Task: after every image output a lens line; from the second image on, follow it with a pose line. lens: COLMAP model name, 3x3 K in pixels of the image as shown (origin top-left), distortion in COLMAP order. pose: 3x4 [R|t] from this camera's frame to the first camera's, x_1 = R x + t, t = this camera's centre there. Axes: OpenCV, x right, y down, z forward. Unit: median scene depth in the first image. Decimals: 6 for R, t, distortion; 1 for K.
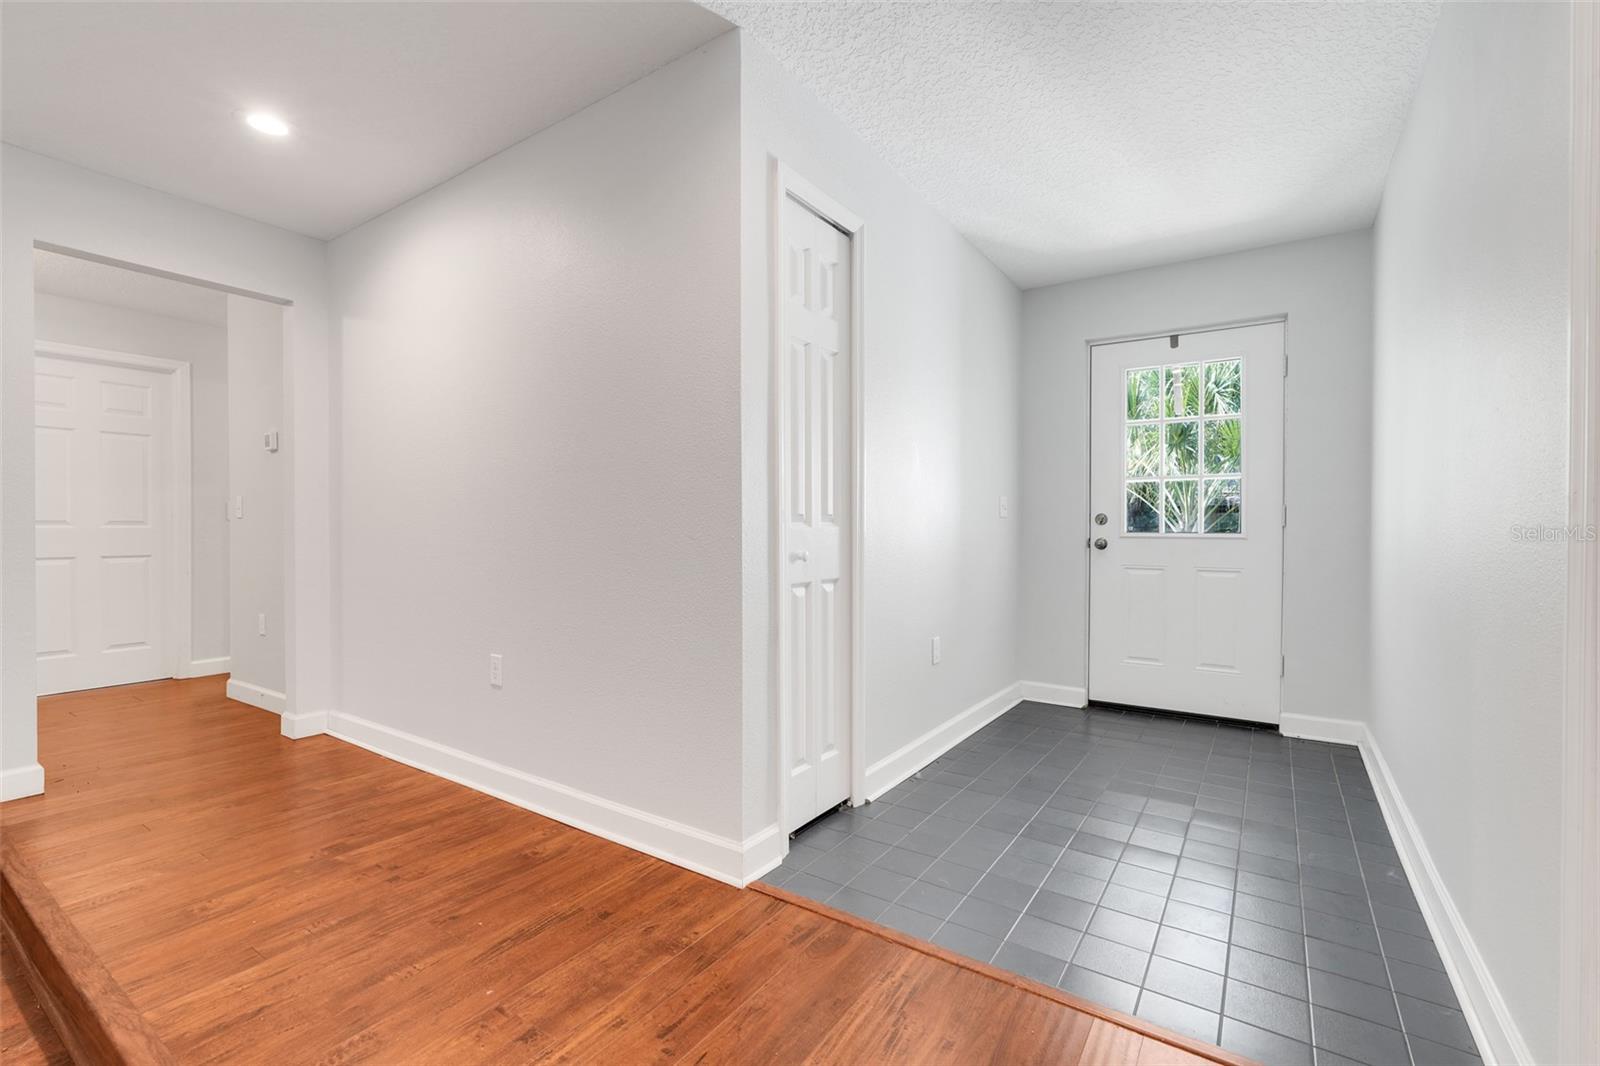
lens RADIAL K [[701.4, 0, 807.2], [0, 701.4, 533.7], [0, 0, 1]] dist [-0.007659, 0.002005]
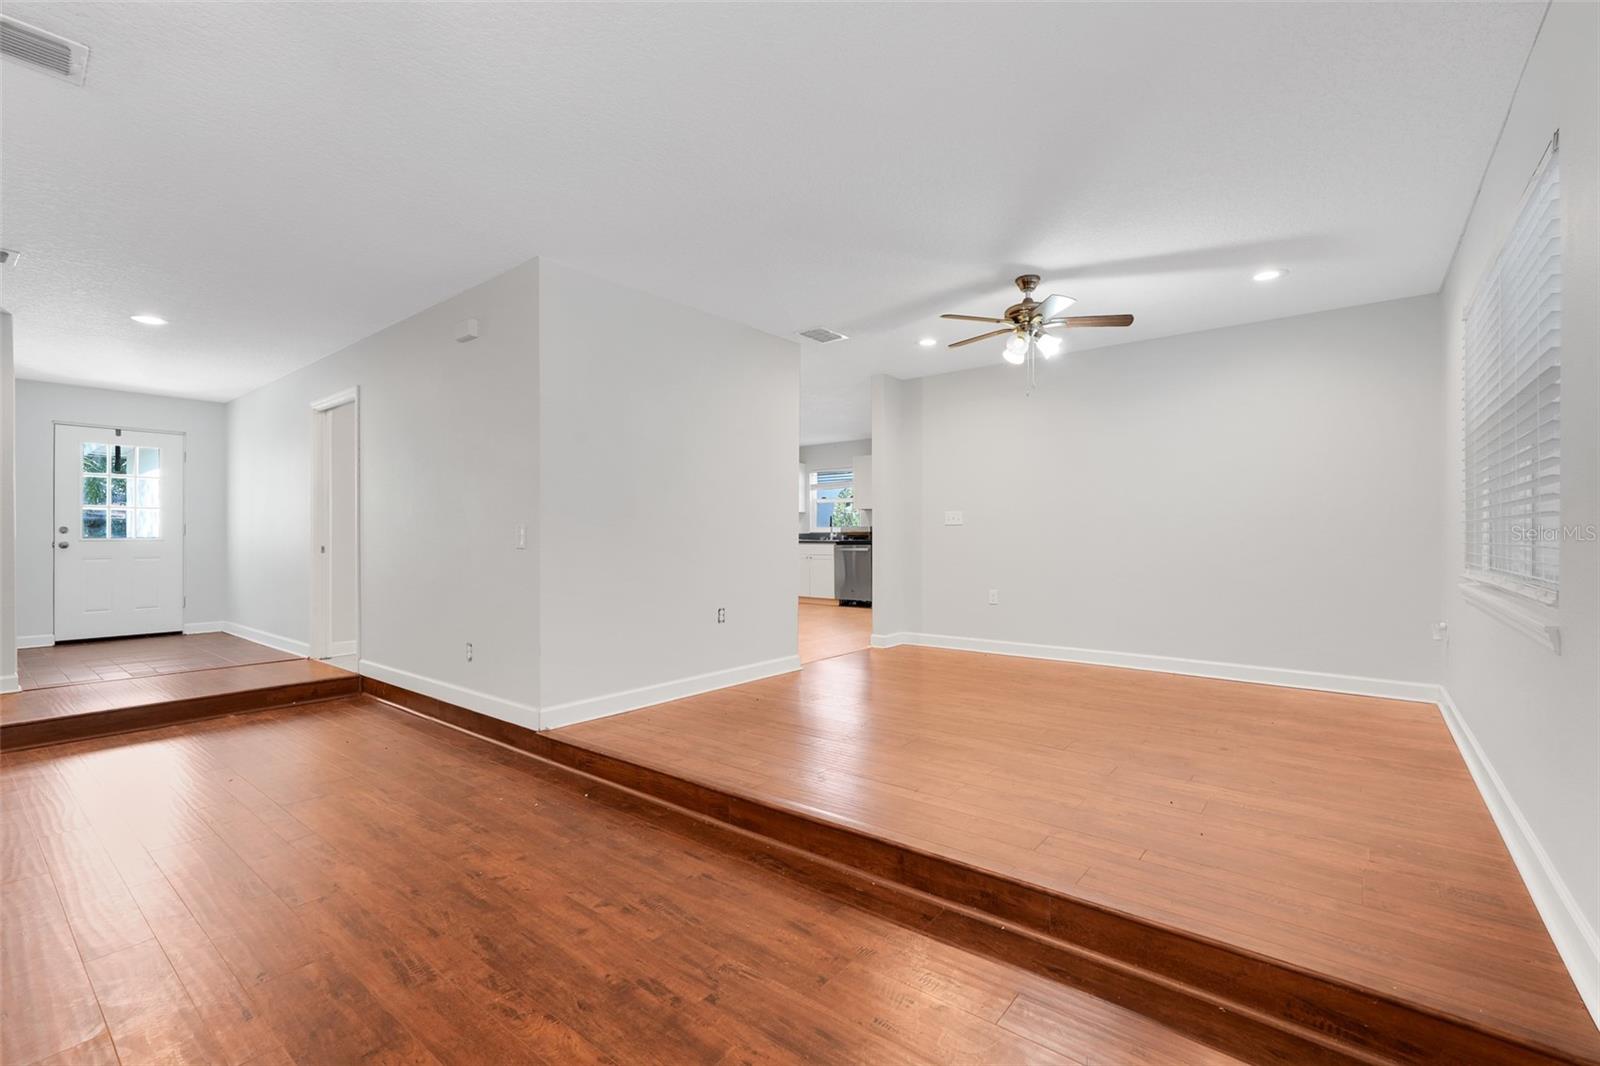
lens RADIAL K [[701.4, 0, 807.3], [0, 701.4, 532.3], [0, 0, 1]] dist [-0.007659, 0.002005]
pose [[0.073203, 0.003718, 0.997310, -1.087330], [0.009460, 0.999945, -0.004422, 0.008385], [-0.997272, 0.009758, 0.073164, -0.865983]]
